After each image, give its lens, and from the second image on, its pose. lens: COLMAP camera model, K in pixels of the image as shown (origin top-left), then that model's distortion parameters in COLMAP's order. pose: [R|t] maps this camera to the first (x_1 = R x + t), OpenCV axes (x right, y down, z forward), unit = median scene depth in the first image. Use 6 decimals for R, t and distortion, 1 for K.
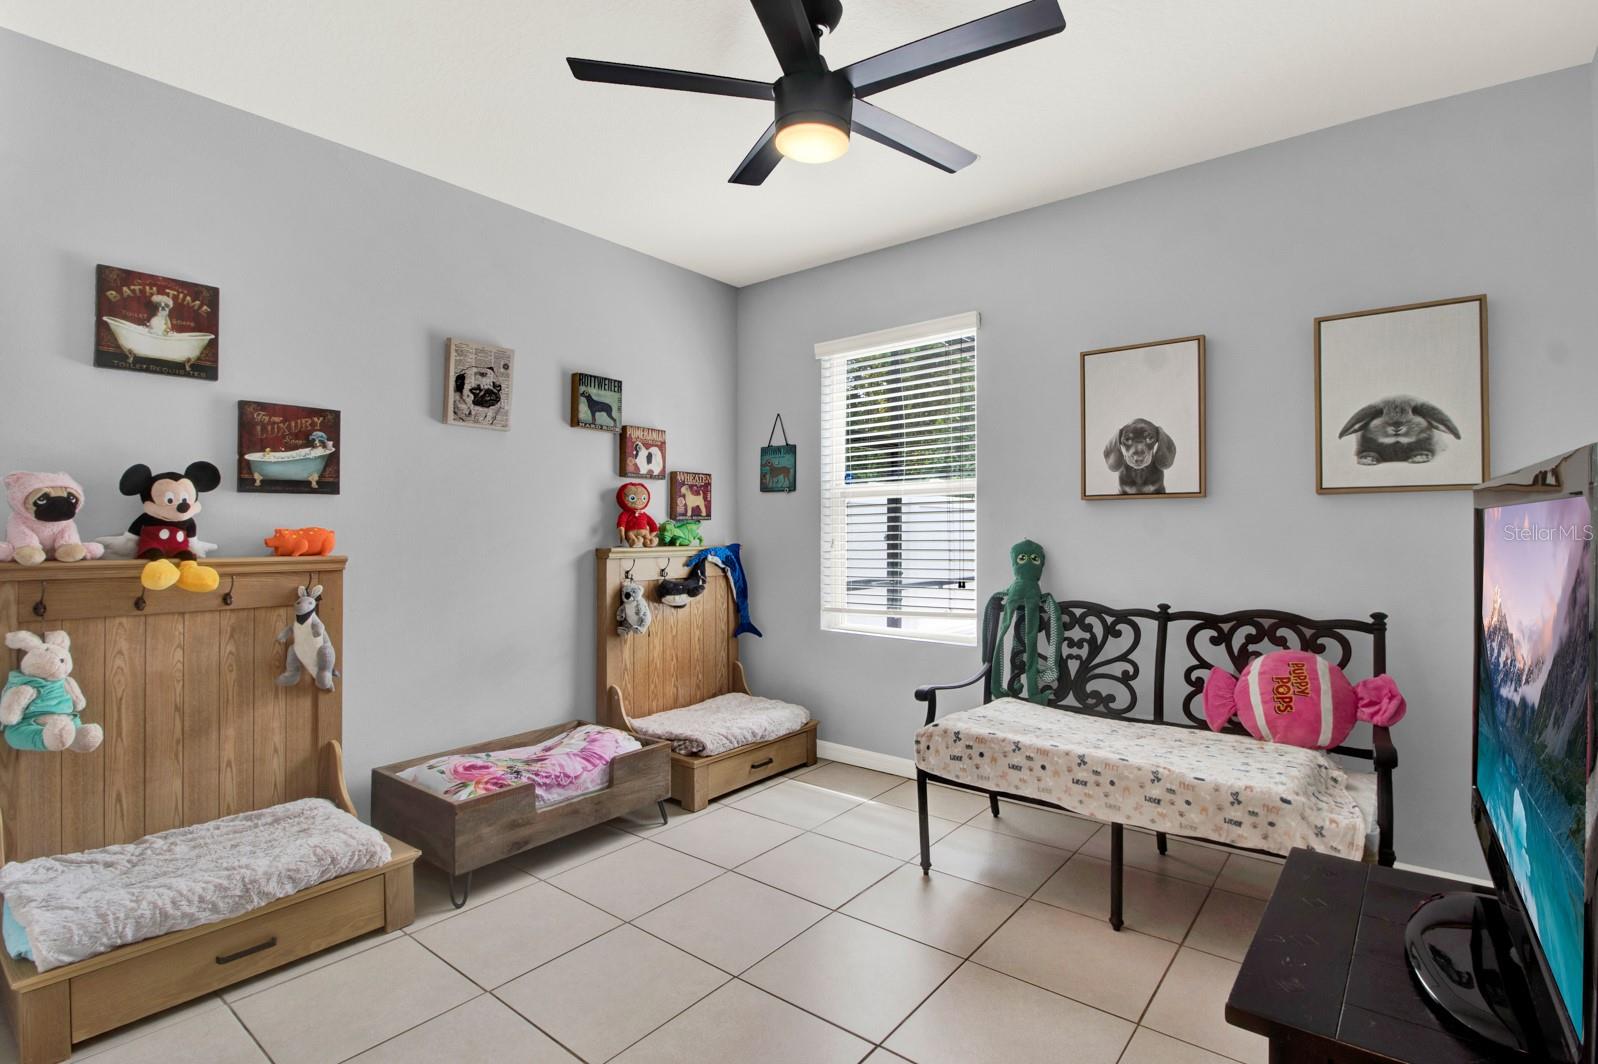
lens RADIAL K [[759.9, 0, 799.0], [0, 759.9, 532.0], [0, 0, 1]] dist [-0.000049, -0.011529]
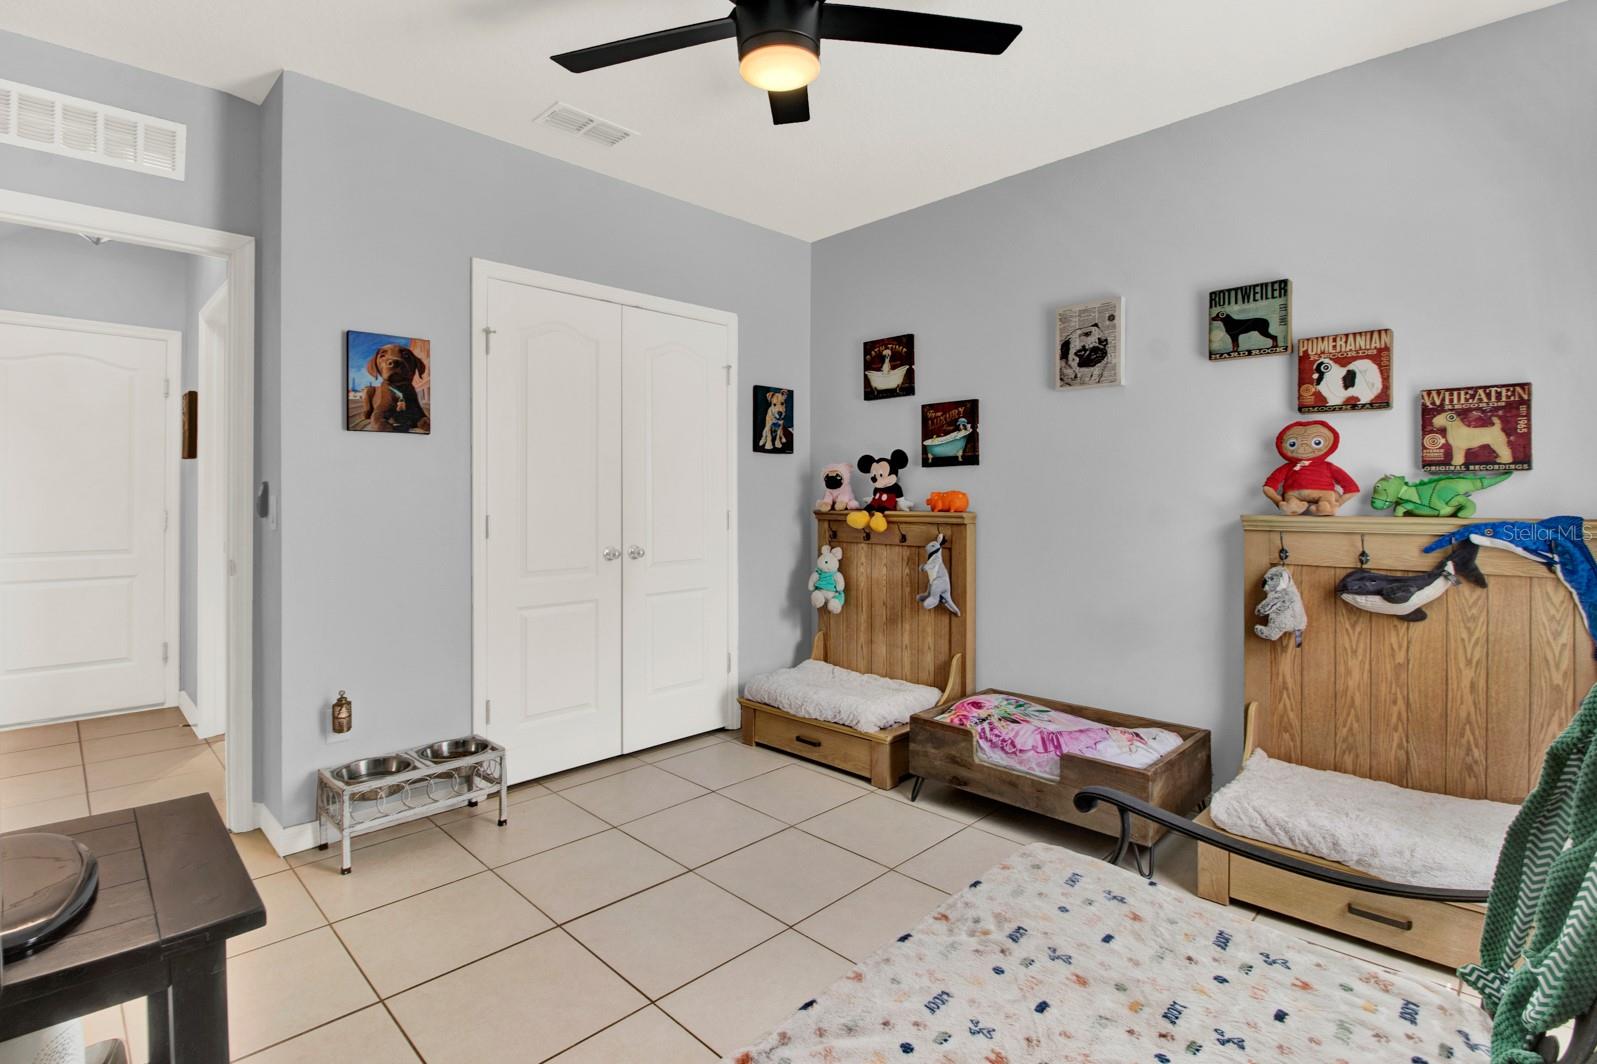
lens RADIAL K [[762.5, 0, 802.1], [0, 762.5, 509.8], [0, 0, 1]] dist [-0.006924, -0.001139]
pose [[-0.110393, 0.016025, -0.993759, 0.638419], [-0.000503, 0.999869, 0.016180, 0.004728], [0.993888, 0.002286, -0.110371, 0.778106]]
